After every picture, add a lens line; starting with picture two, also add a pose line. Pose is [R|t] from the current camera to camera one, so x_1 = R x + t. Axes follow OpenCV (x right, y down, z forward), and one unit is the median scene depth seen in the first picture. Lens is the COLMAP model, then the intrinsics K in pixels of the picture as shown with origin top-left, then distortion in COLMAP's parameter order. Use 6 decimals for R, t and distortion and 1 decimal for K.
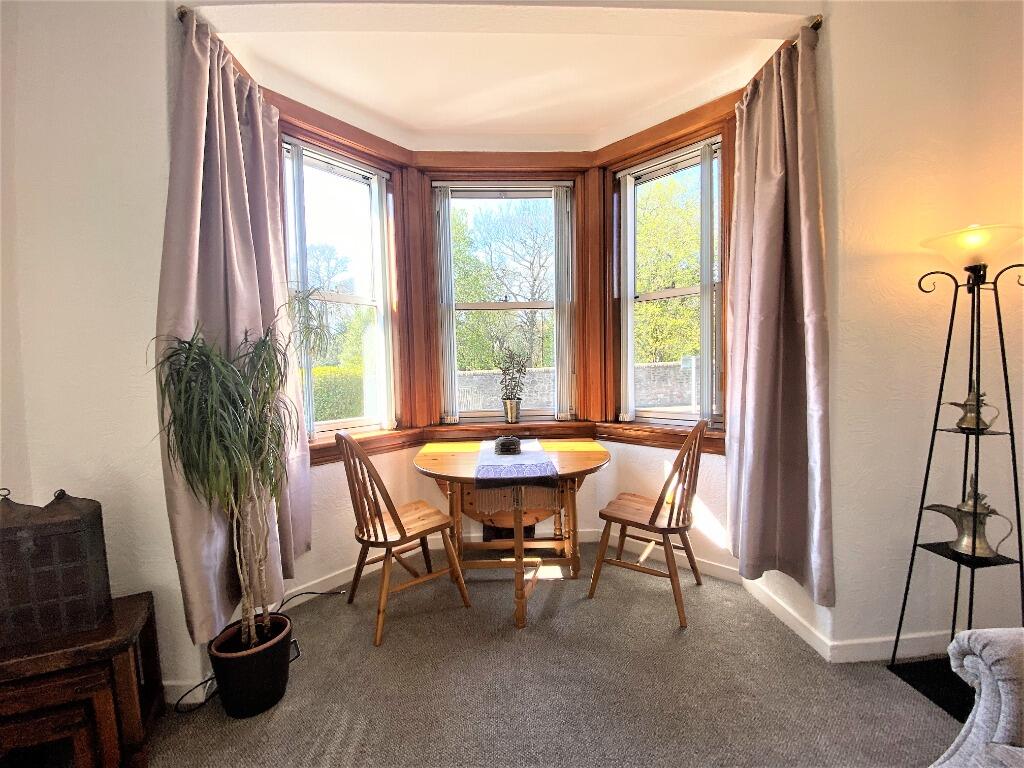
lens RADIAL K [[404.6, 0, 512.0], [0, 404.6, 384.0], [0, 0, 1]] dist [-0.009171, -0.000520]
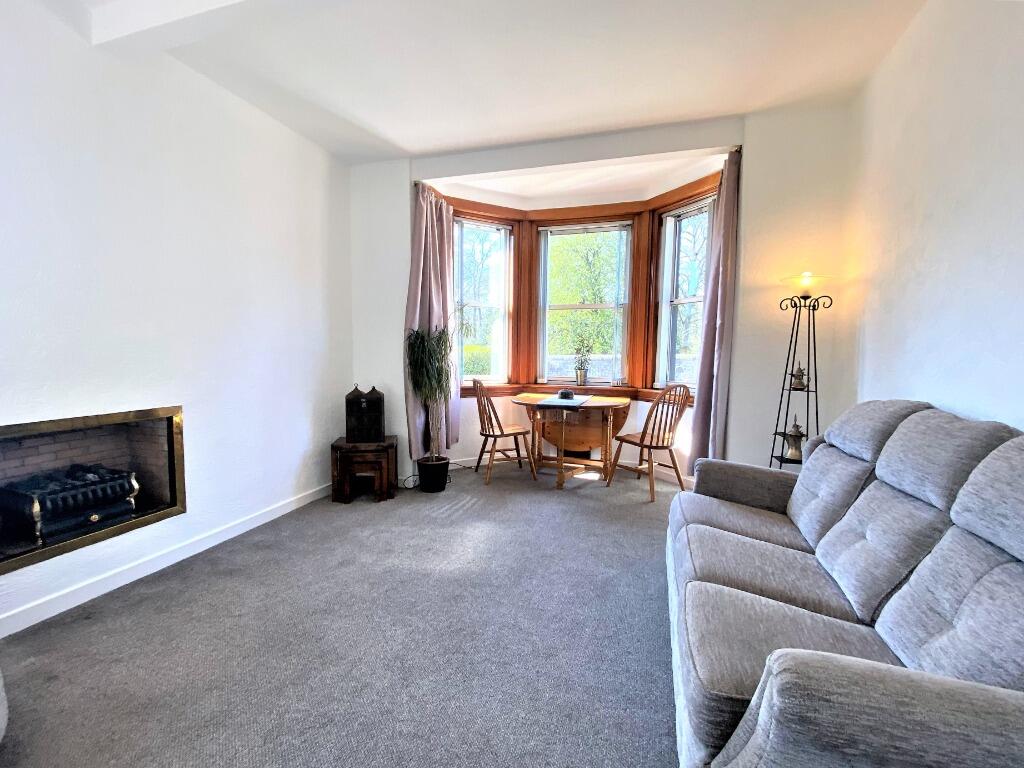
lens RADIAL K [[404.6, 0, 512.0], [0, 404.6, 384.0], [0, 0, 1]] dist [-0.009171, -0.000520]
pose [[0.941903, 0.061260, -0.330253, 0.335892], [-0.048708, 0.997746, 0.046159, 0.043569], [0.332336, -0.027392, 0.942763, -0.673500]]
